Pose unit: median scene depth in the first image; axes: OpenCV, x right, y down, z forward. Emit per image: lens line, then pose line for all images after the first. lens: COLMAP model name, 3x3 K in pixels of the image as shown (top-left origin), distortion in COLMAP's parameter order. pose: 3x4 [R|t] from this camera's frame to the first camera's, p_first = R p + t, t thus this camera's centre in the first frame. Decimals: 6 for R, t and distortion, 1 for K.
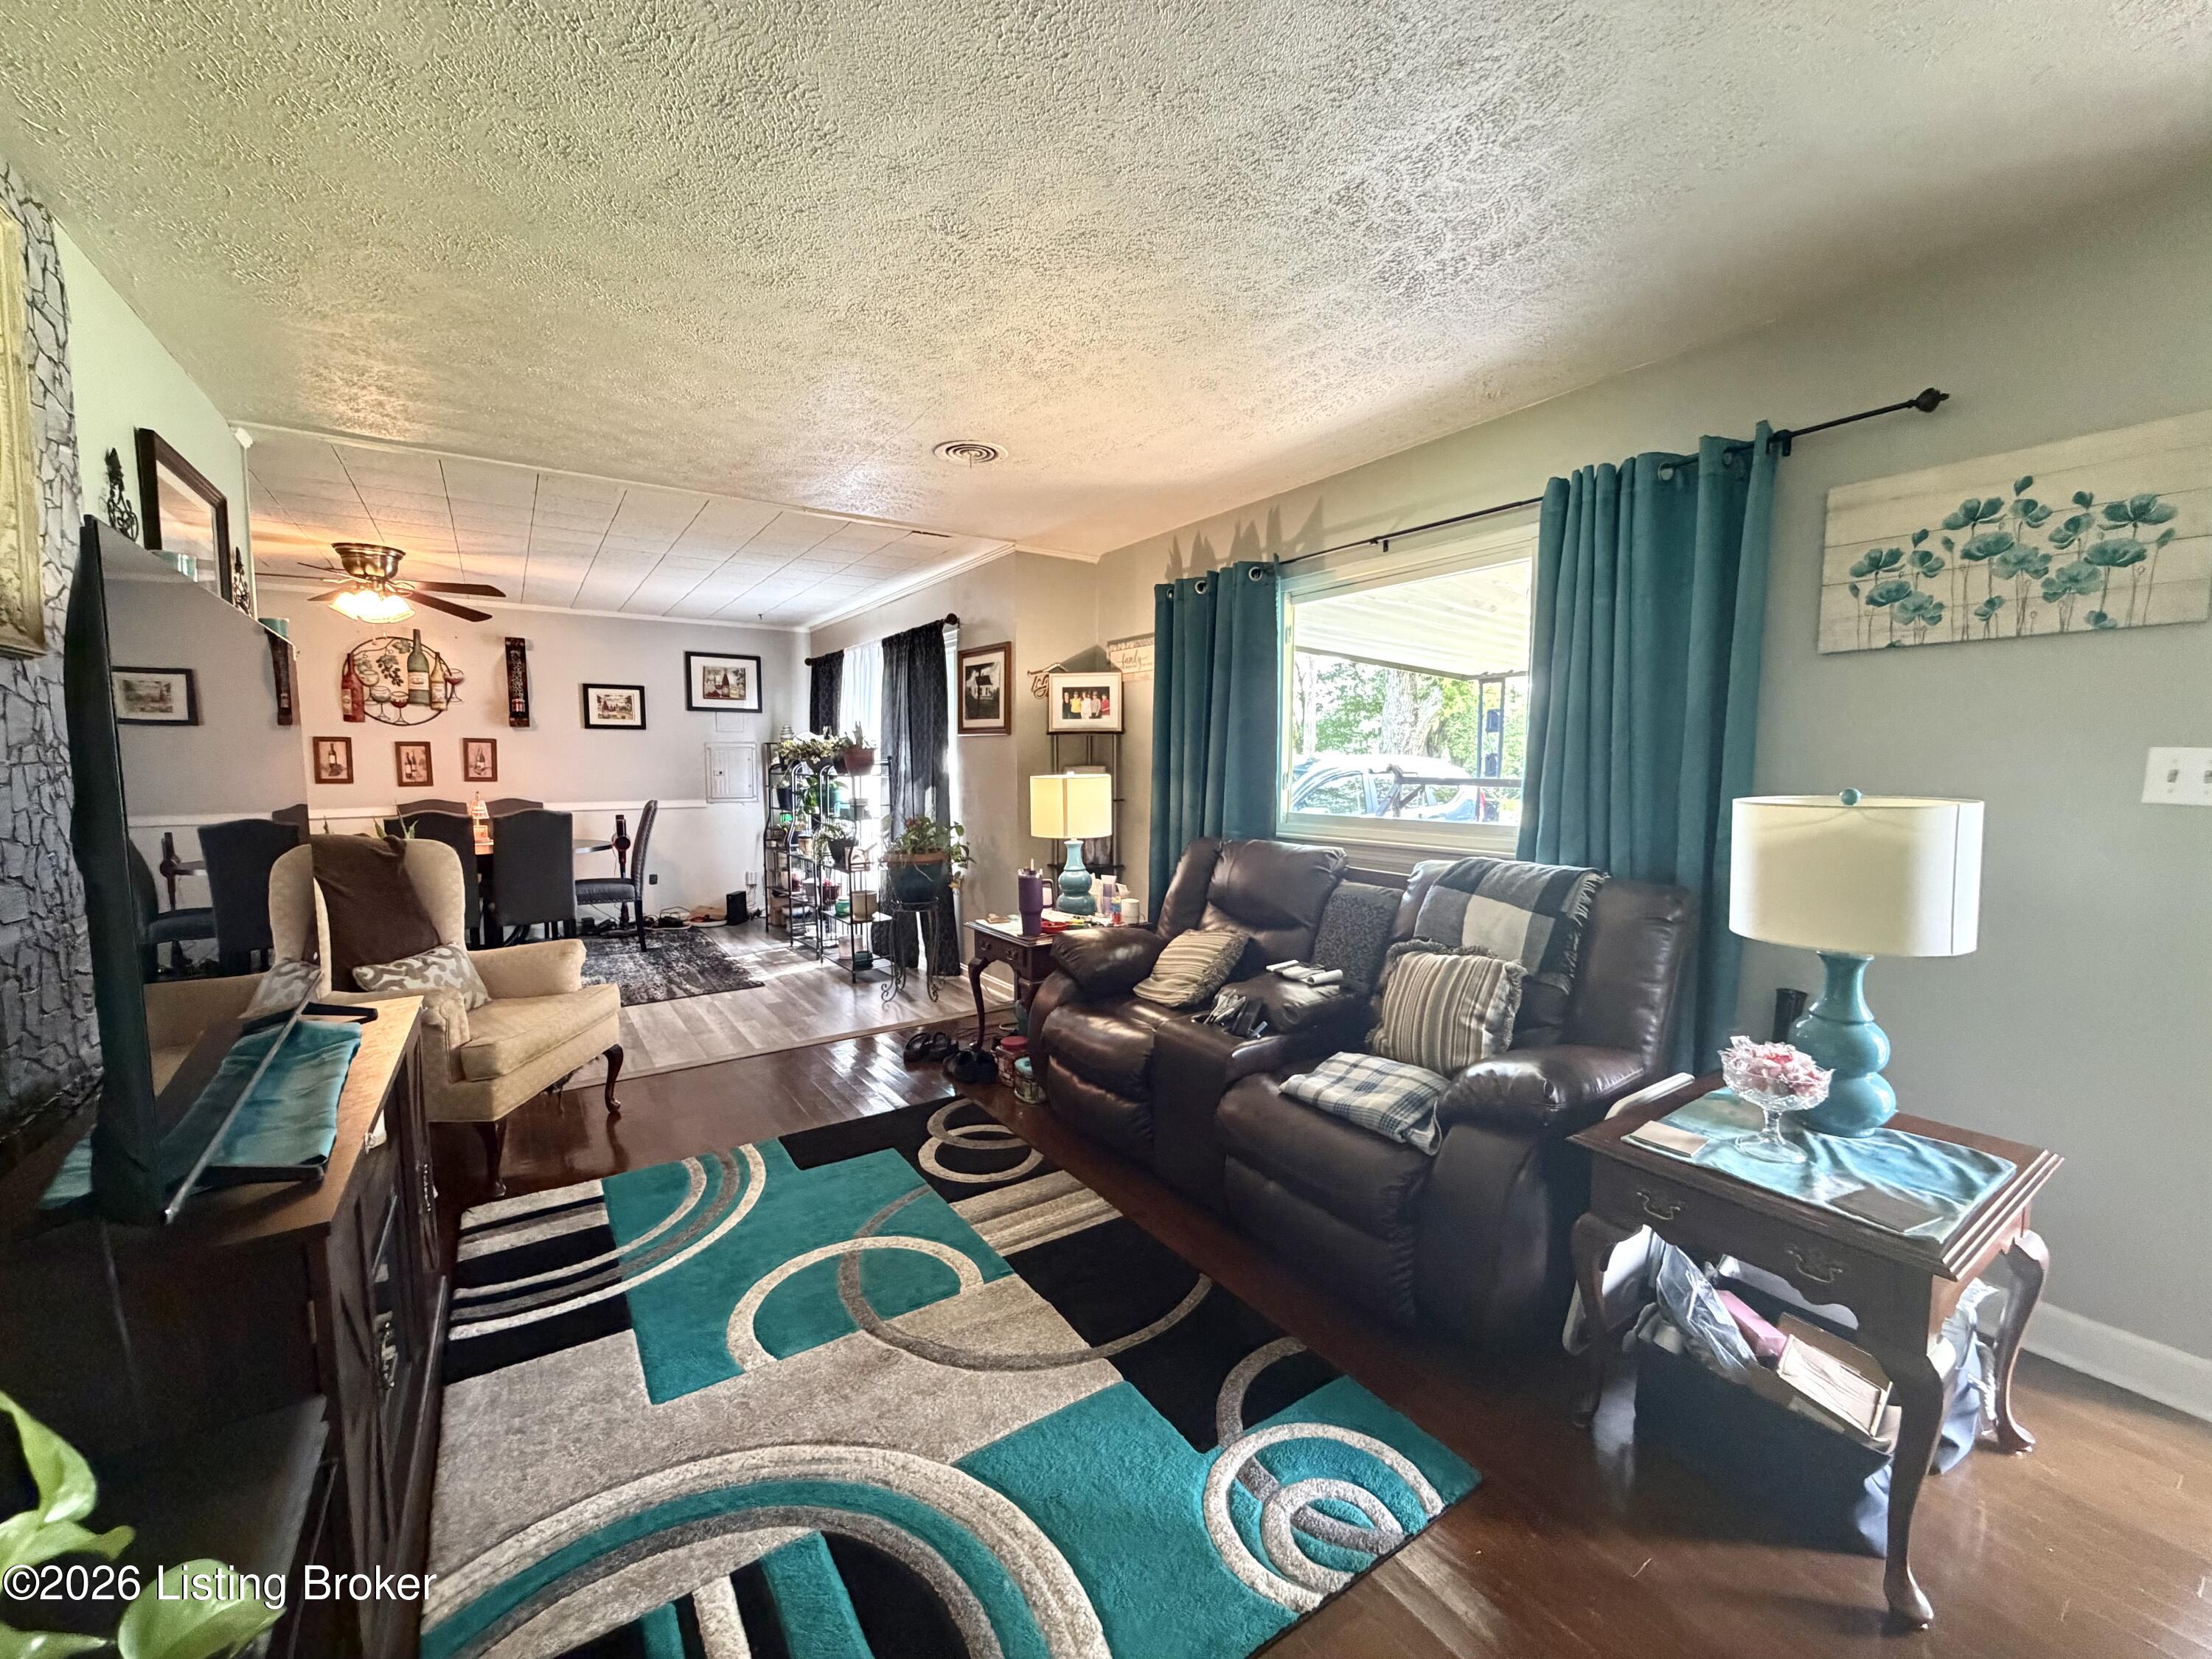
lens RADIAL K [[882.3, 0, 1099.3], [0, 882.3, 829.3], [0, 0, 1]] dist [0.001376, 0.000121]
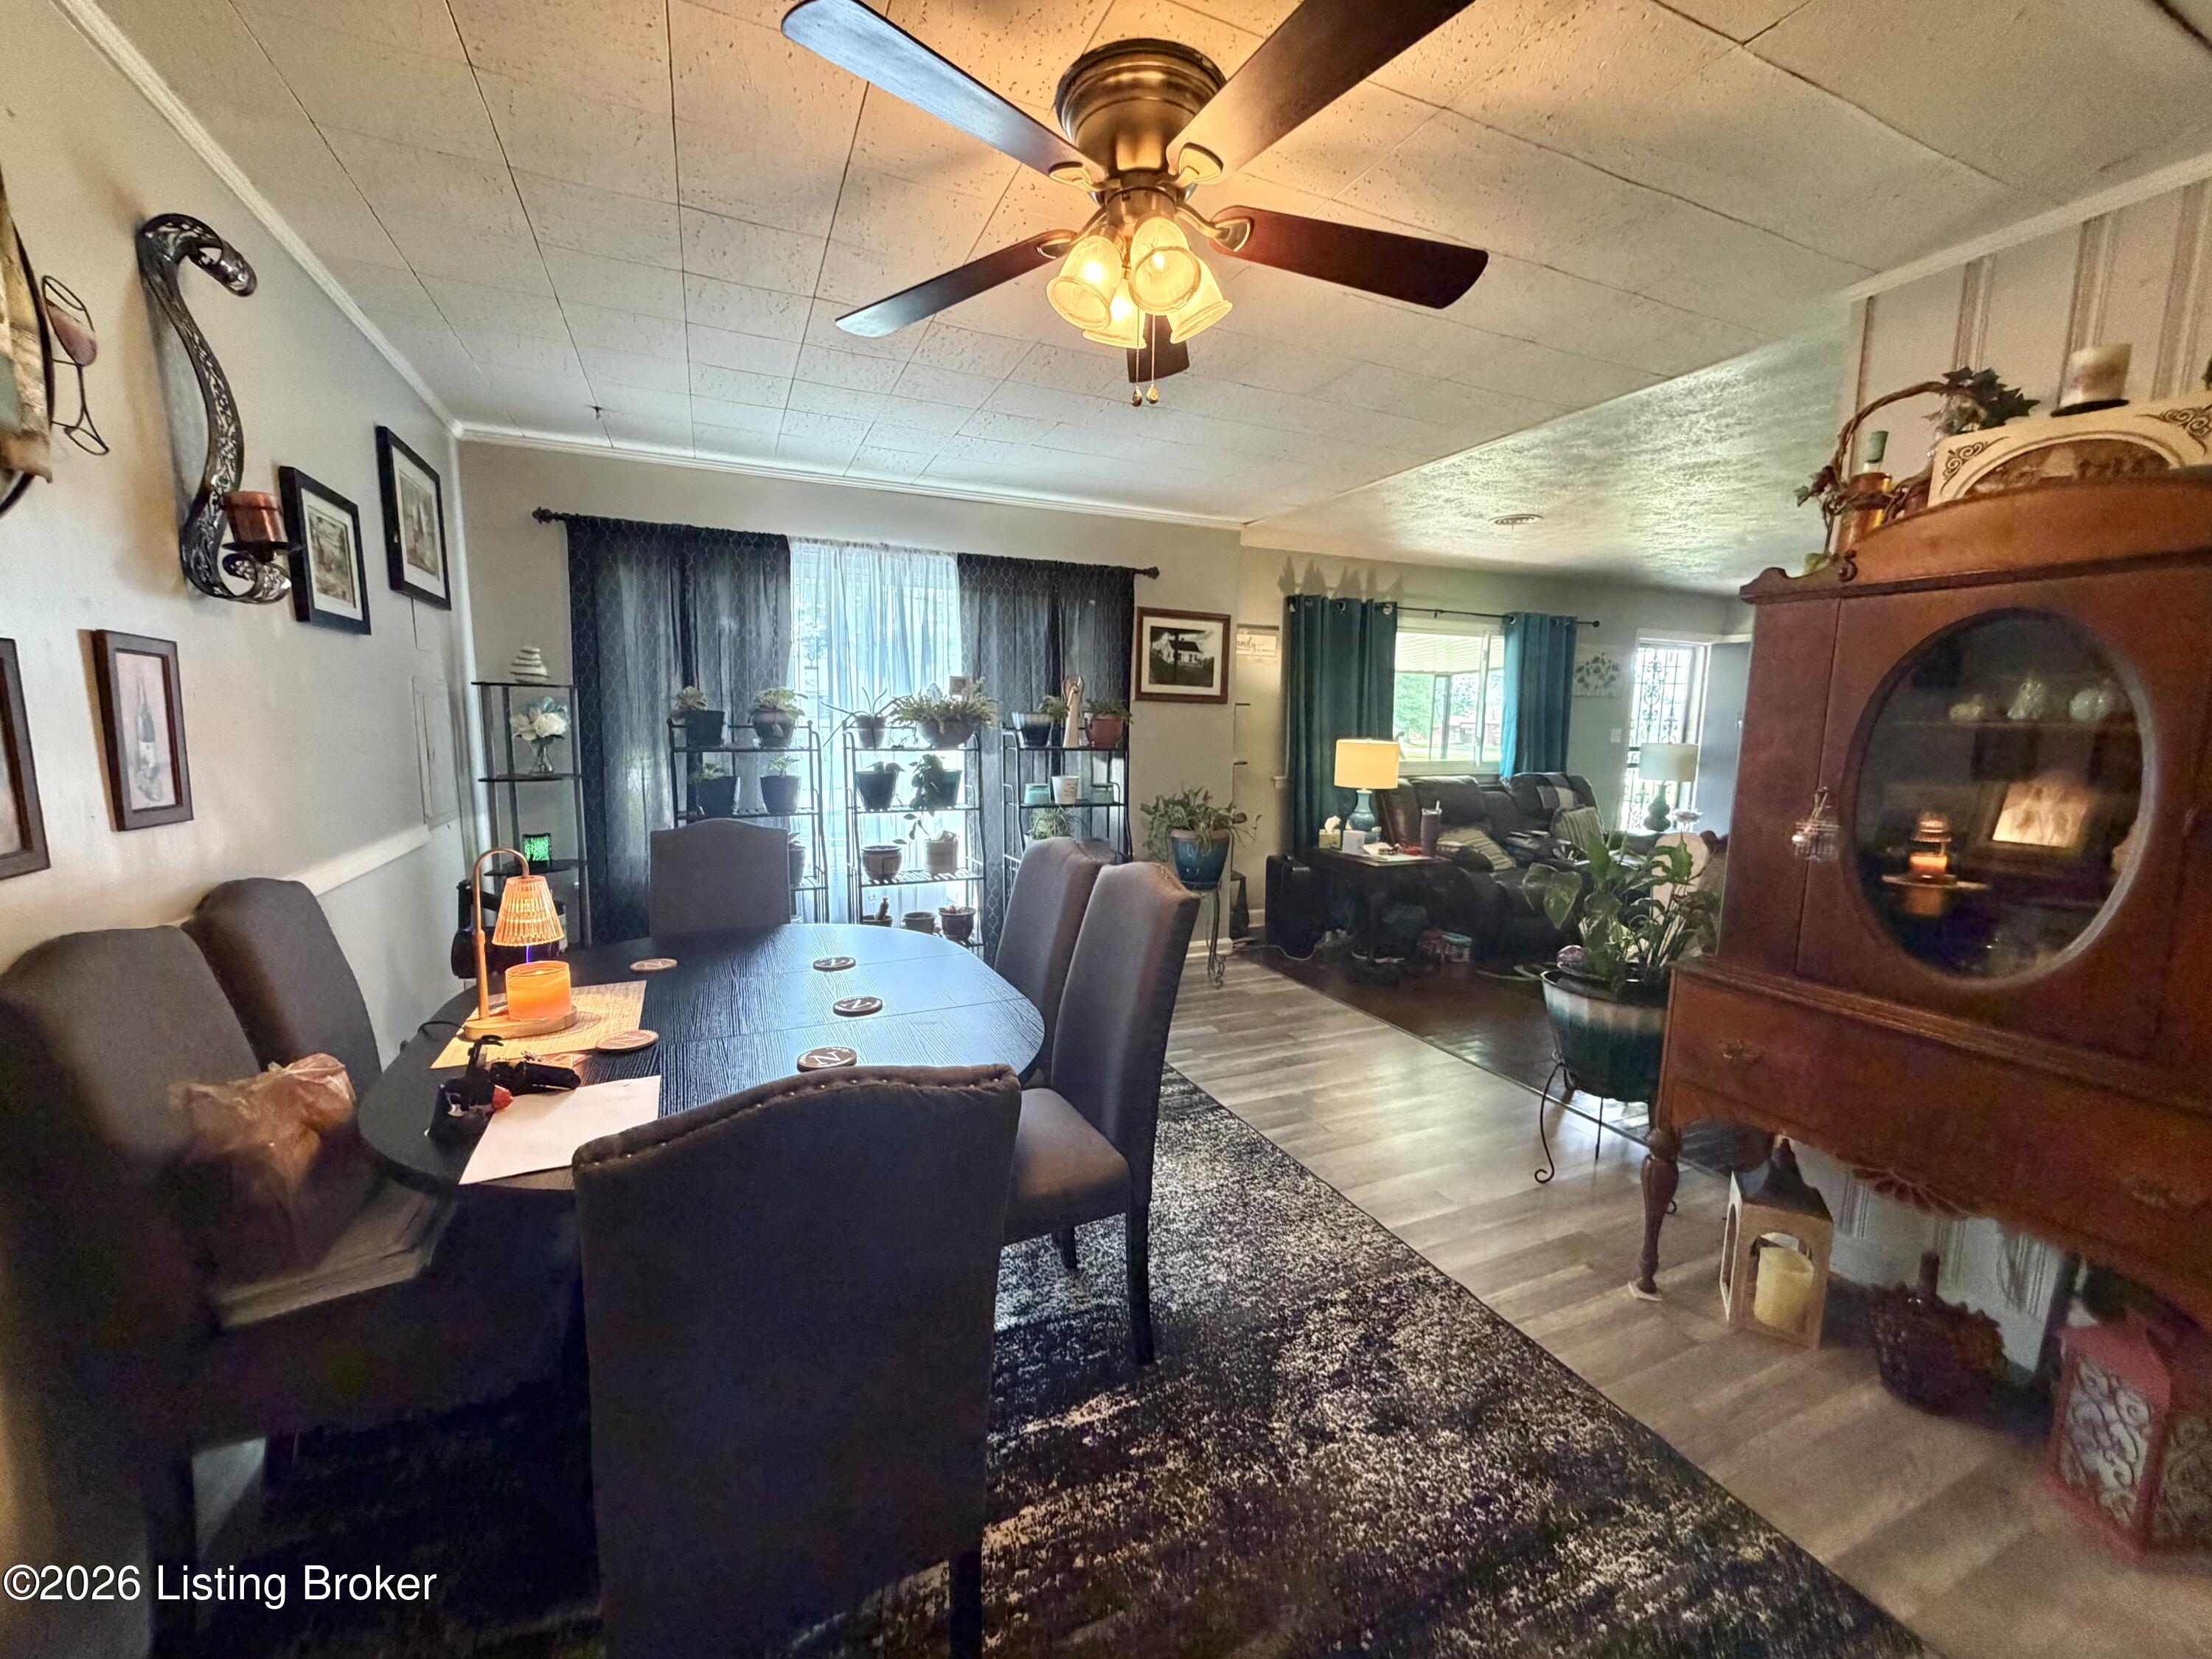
lens RADIAL K [[878.7, 0, 1102.0], [0, 878.7, 828.2], [0, 0, 1]] dist [0.001317, 0.000004]
pose [[0.179304, -0.119115, 0.976556, -1.574274], [0.062981, 0.991997, 0.109434, -0.112433], [-0.981776, 0.041882, 0.185371, 1.282639]]
